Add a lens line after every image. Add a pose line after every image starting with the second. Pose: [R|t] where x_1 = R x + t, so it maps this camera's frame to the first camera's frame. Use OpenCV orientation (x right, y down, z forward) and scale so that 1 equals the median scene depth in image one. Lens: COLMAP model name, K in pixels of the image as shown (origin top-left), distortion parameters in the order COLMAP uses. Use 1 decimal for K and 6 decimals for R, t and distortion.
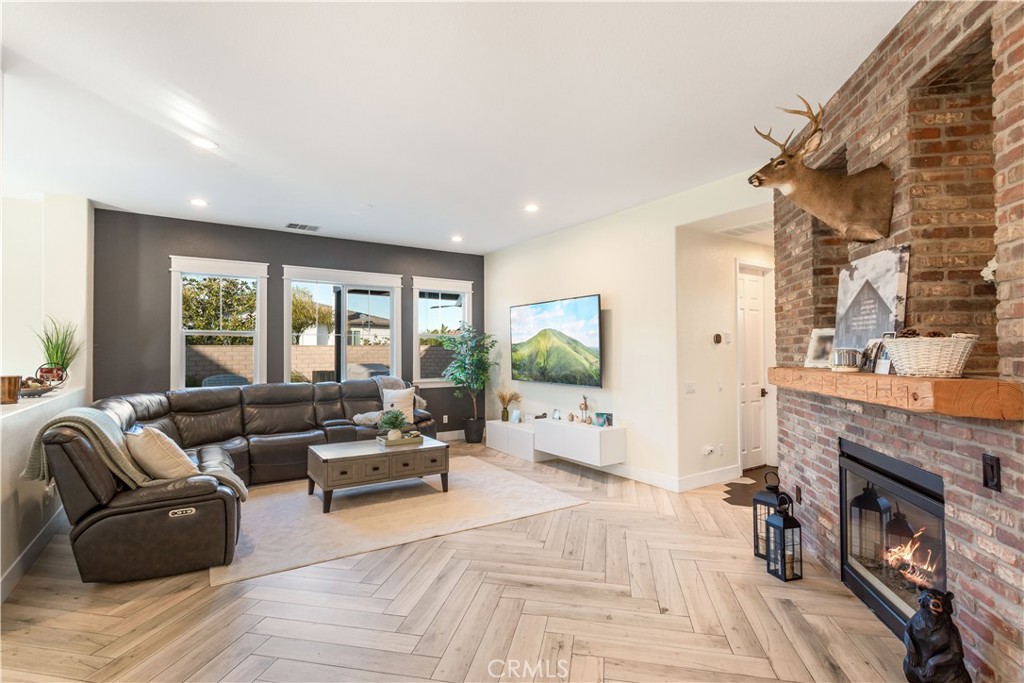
lens RADIAL K [[485.1, 0, 511.8], [0, 485.1, 346.3], [0, 0, 1]] dist [0.000119, -0.000025]
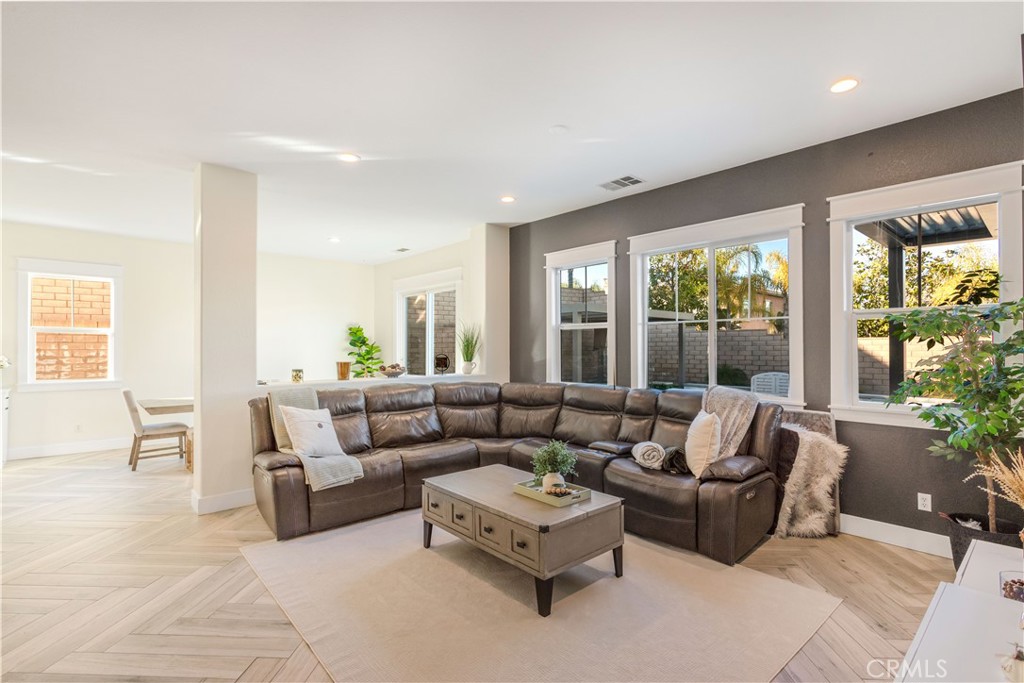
lens RADIAL K [[485.1, 0, 511.8], [0, 485.1, 346.3], [0, 0, 1]] dist [0.000119, -0.000025]
pose [[0.141416, 0.002326, -0.989947, 0.302203], [0.010512, 0.999937, 0.003851, 0.006602], [0.989894, -0.010951, 0.141383, 0.722008]]
